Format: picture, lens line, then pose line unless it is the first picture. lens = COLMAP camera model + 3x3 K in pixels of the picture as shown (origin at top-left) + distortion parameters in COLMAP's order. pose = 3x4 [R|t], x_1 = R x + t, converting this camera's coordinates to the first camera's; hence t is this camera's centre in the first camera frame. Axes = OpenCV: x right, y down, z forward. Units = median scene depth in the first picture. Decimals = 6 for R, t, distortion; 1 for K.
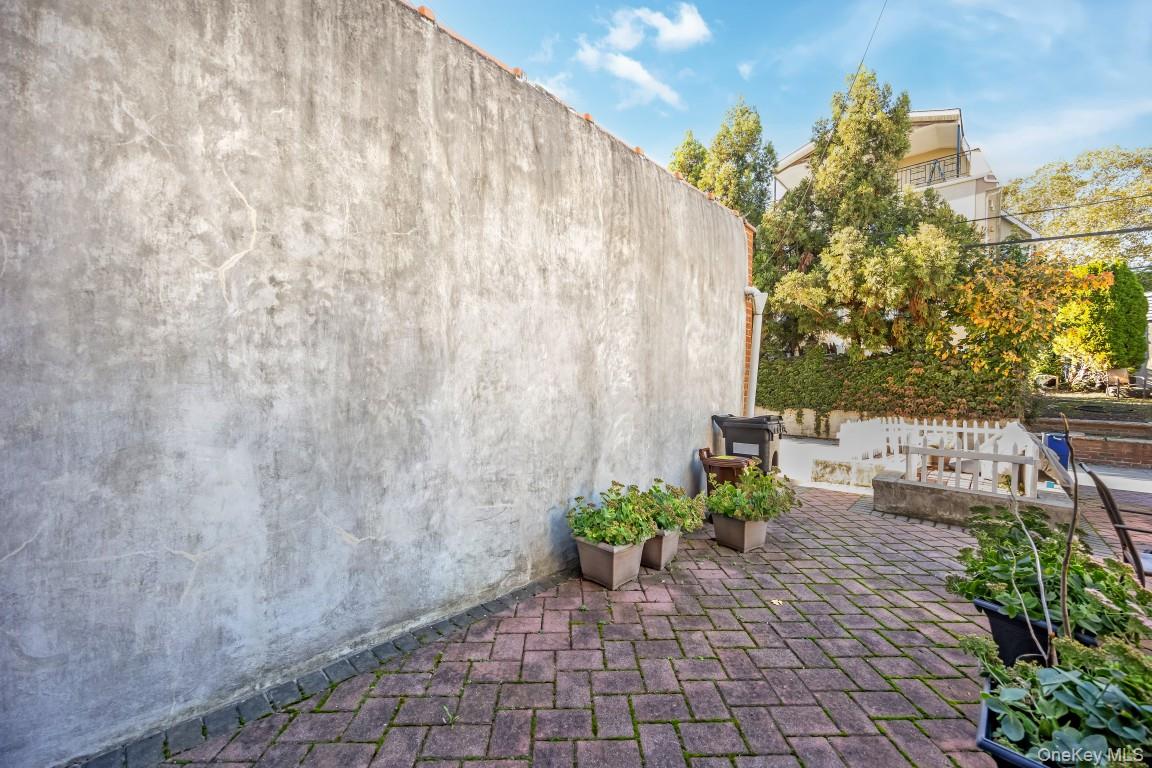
lens RADIAL K [[421.1, 0, 576.9], [0, 421.1, 383.1], [0, 0, 1]] dist [-0.001213, -0.000395]
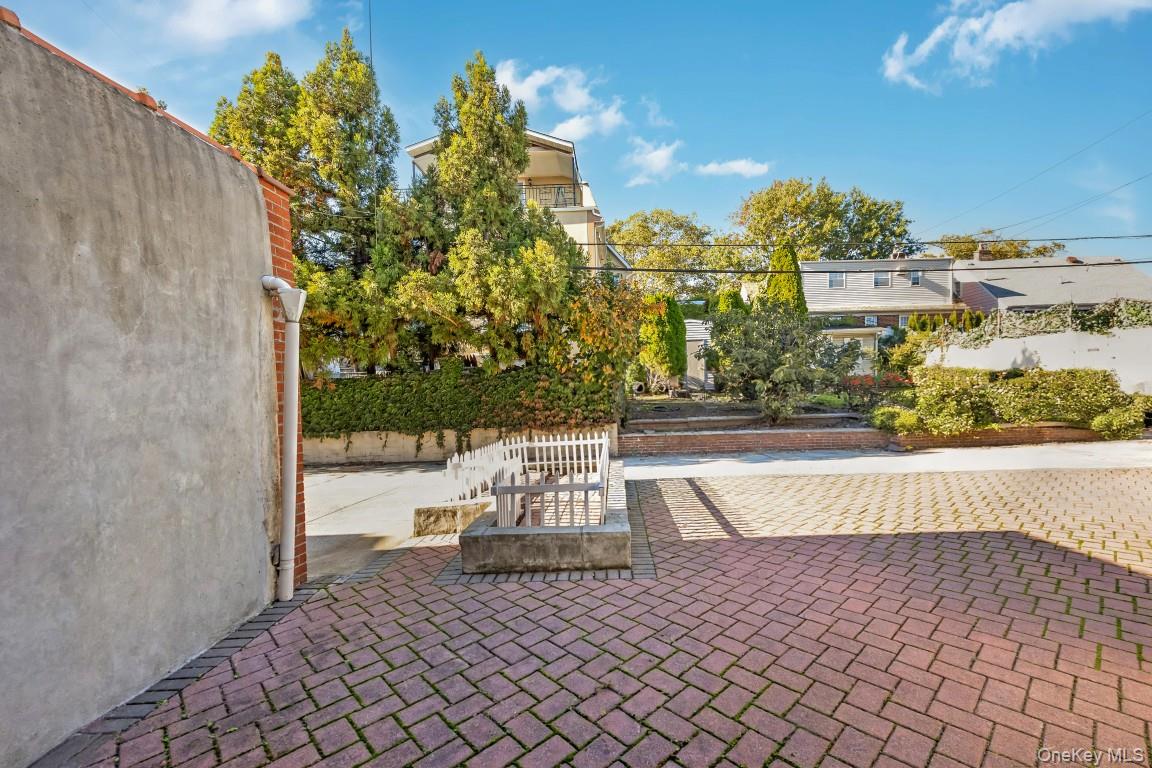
lens RADIAL K [[478.6, 0, 575.0], [0, 478.6, 389.5], [0, 0, 1]] dist [0.015356, 0.000097]
pose [[0.766771, -0.035069, 0.640962, 0.125900], [0.041366, 0.999131, 0.005180, -0.019119], [-0.640587, 0.022542, 0.767555, 0.064688]]
